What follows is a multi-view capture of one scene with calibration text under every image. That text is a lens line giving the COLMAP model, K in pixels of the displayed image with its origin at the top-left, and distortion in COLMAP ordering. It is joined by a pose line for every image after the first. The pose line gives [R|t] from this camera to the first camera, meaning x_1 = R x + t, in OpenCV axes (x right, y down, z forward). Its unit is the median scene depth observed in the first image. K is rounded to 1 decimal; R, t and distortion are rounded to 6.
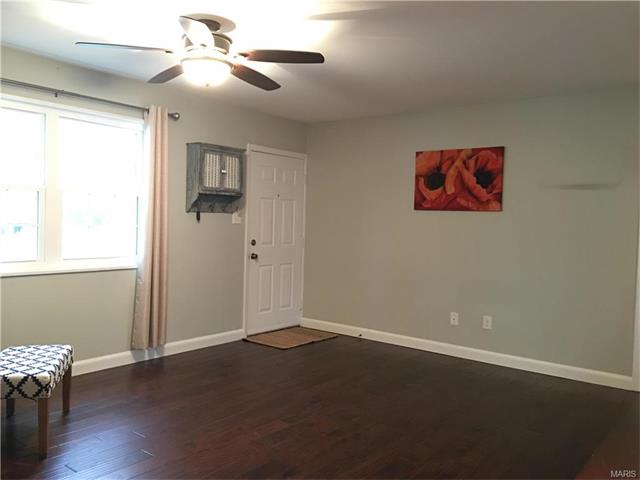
lens RADIAL K [[524.6, 0, 320.0], [0, 524.6, 240.0], [0, 0, 1]] dist [0.001971, 0.001658]
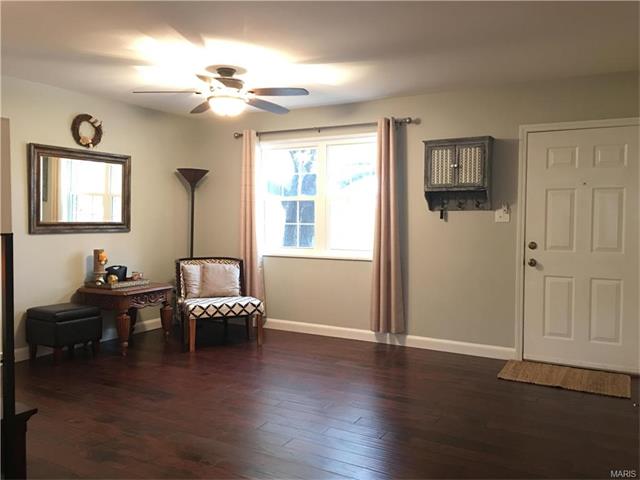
lens RADIAL K [[545.0, 0, 320.0], [0, 545.0, 240.0], [0, 0, 1]] dist [-0.004315, -0.002776]
pose [[0.142929, 0.013405, -0.989642, 0.736133], [-0.038550, 0.999225, 0.007967, 0.002557], [0.988982, 0.037012, 0.143335, 0.626334]]
